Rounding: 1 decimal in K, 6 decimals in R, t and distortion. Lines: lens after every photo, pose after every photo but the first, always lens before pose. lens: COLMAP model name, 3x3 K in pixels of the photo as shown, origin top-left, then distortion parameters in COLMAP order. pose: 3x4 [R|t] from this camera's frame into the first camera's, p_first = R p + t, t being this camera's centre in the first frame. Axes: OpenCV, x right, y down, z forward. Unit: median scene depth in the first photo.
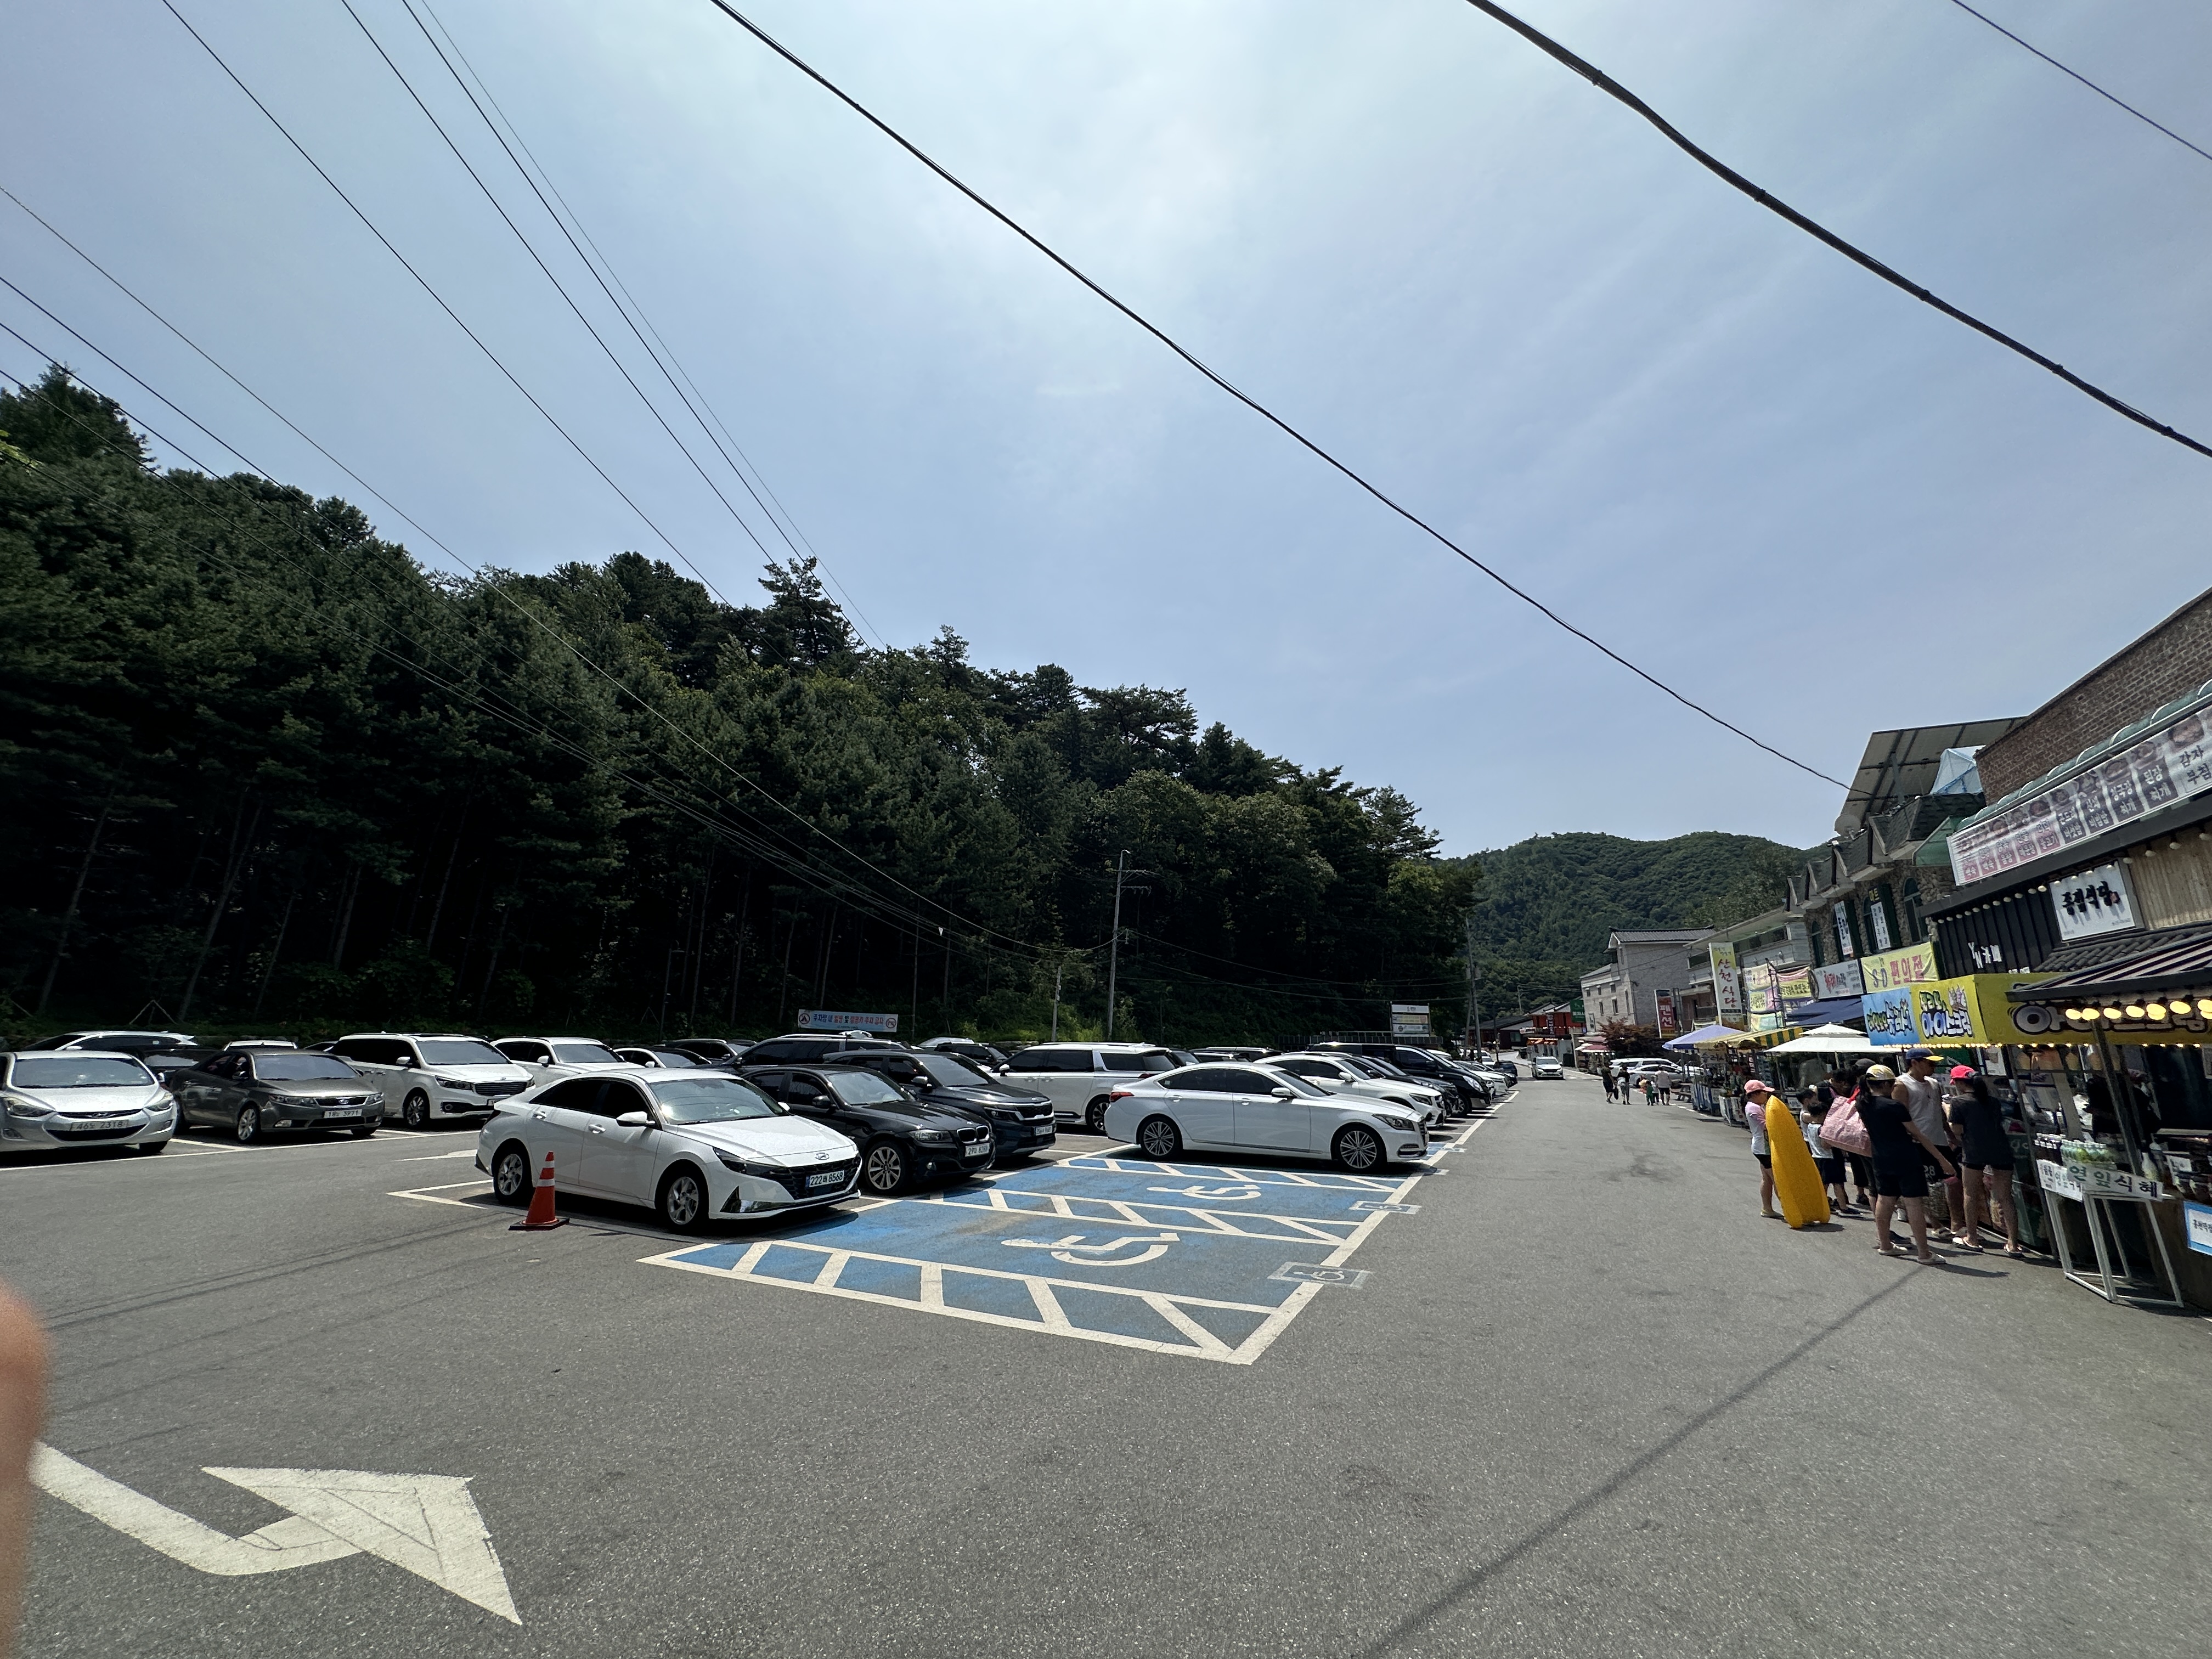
lens RADIAL K [[902.5, 0, 1106.0], [0, 902.5, 829.5], [0, 0, 1]] dist [-0.000700, -0.000051]
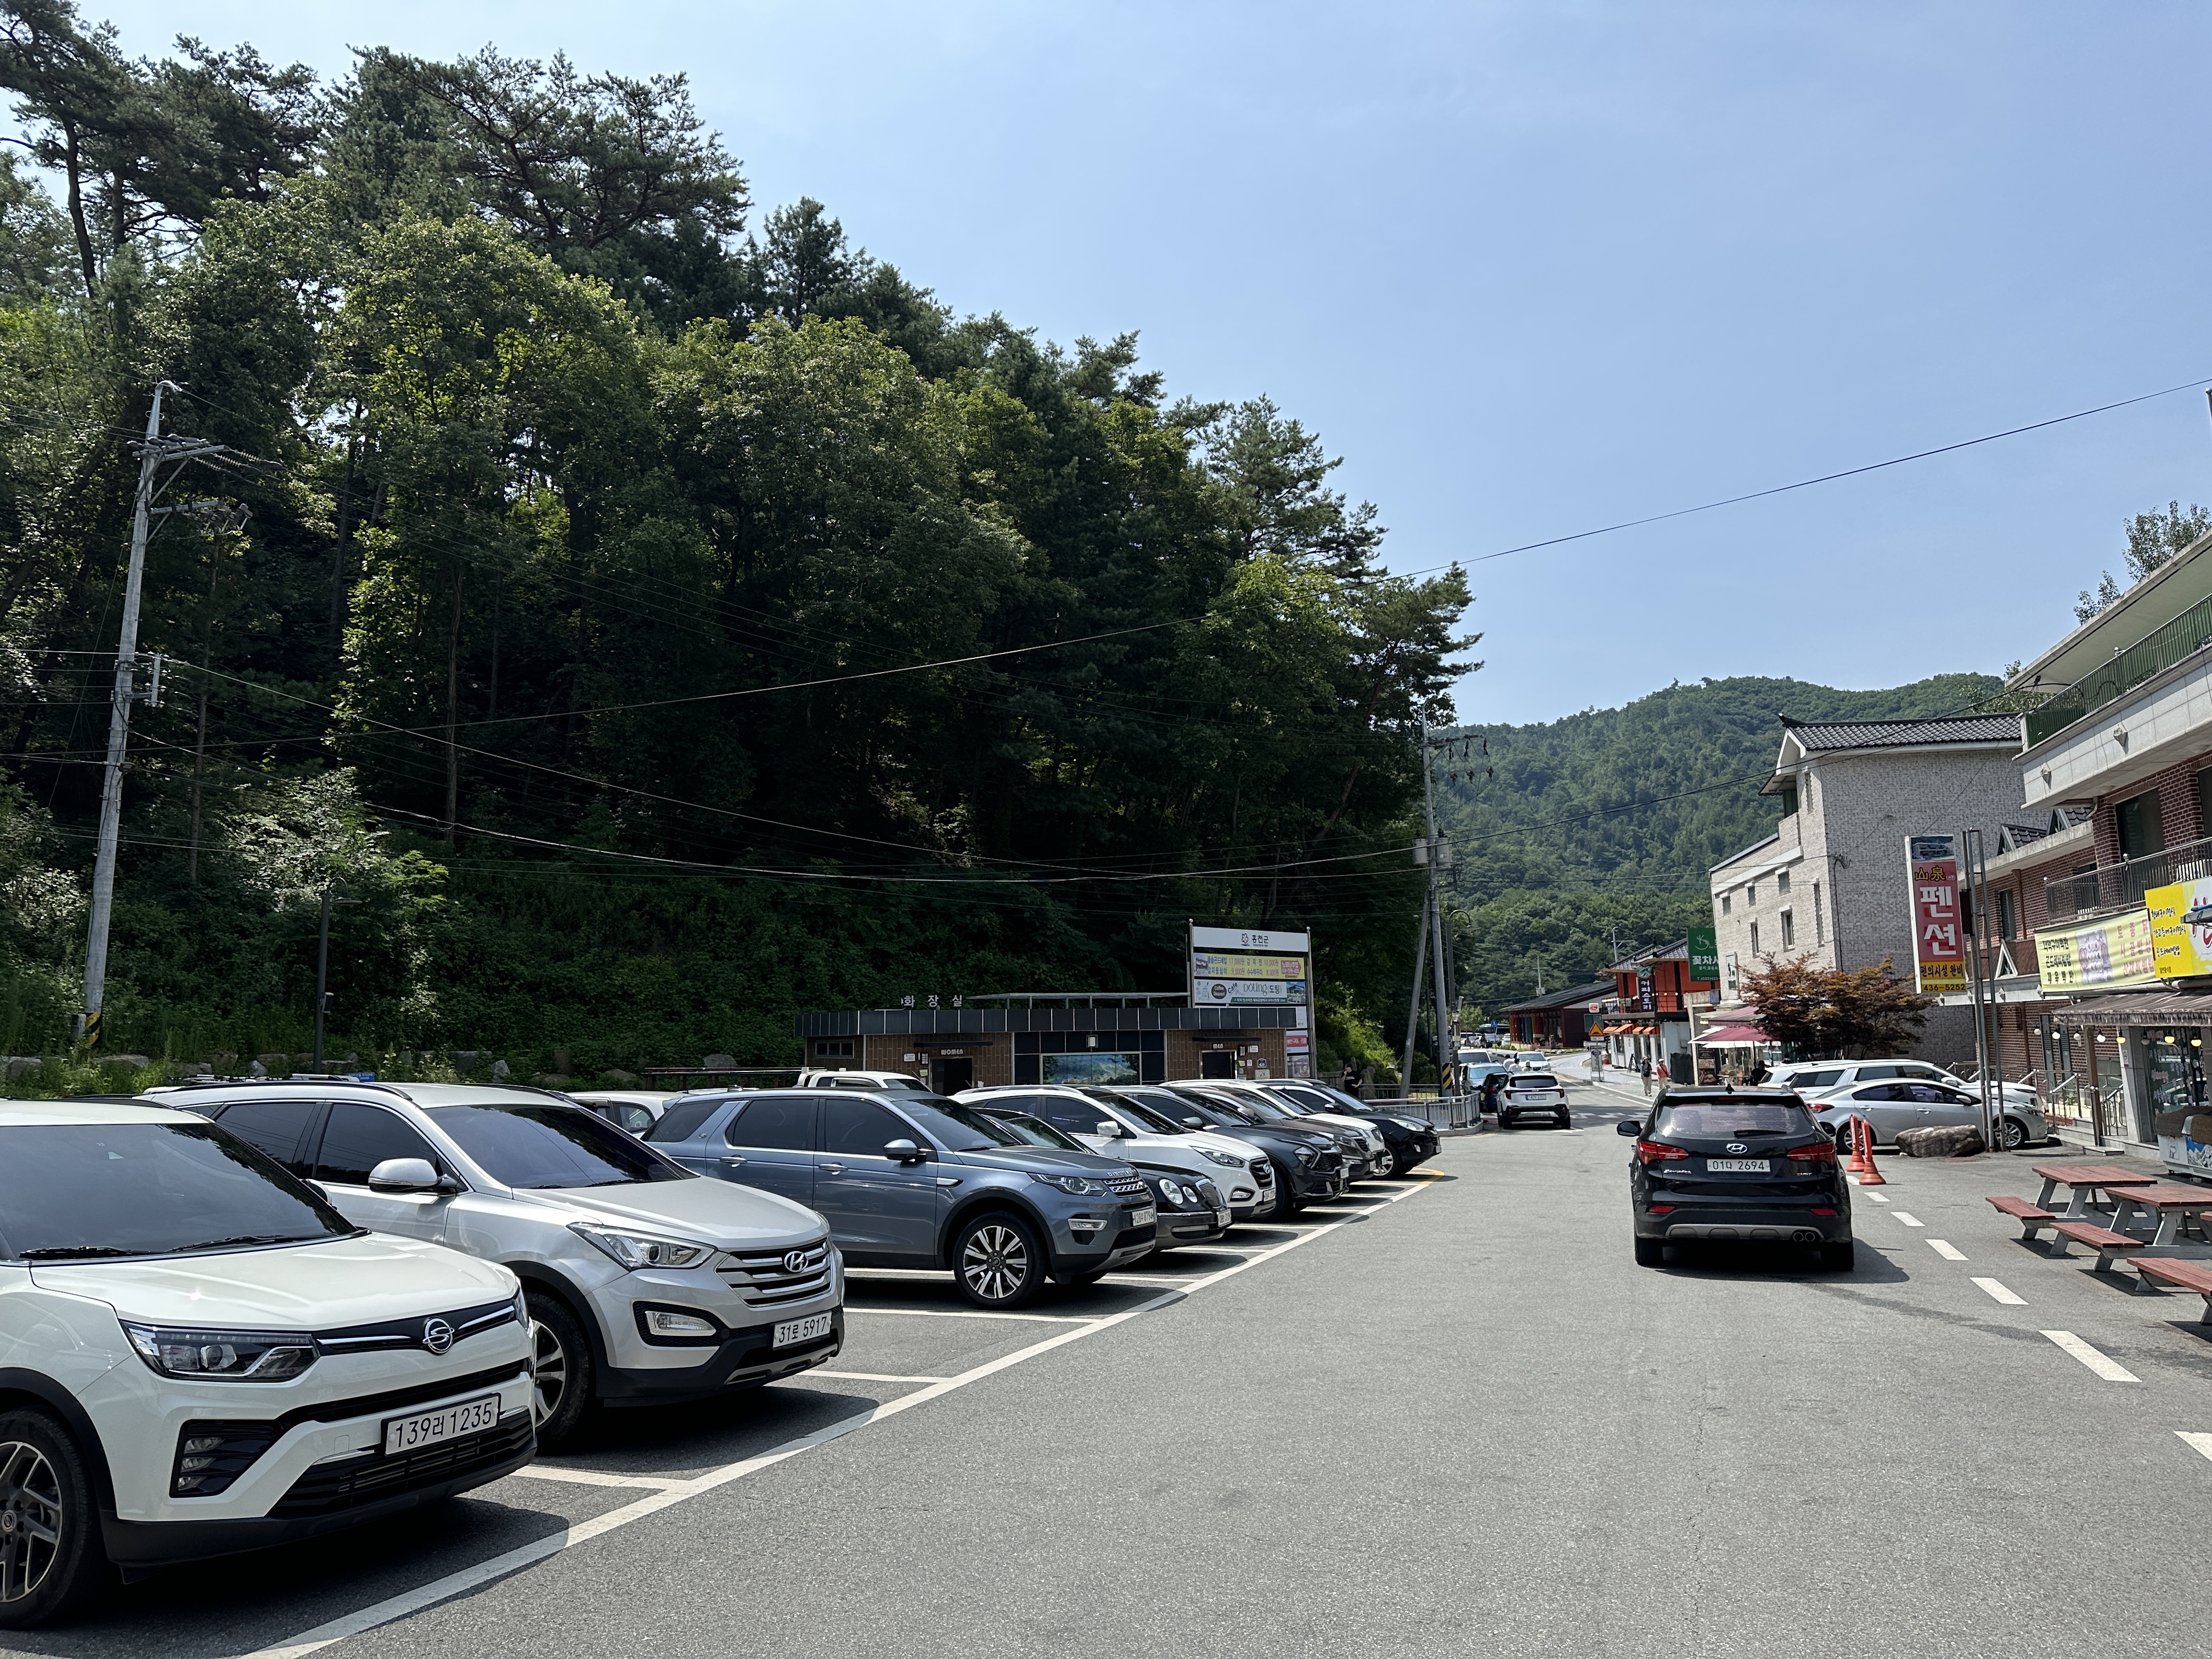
lens RADIAL K [[1537.5, 0, 1106.0], [0, 1537.5, 829.5], [0, 0, 1]] dist [0.060237, -0.000088]
pose [[0.995976, -0.008053, 0.089253, 0.189735], [0.000112, 0.996065, 0.088624, 0.083650], [-0.089615, -0.088258, 0.992058, 0.325674]]
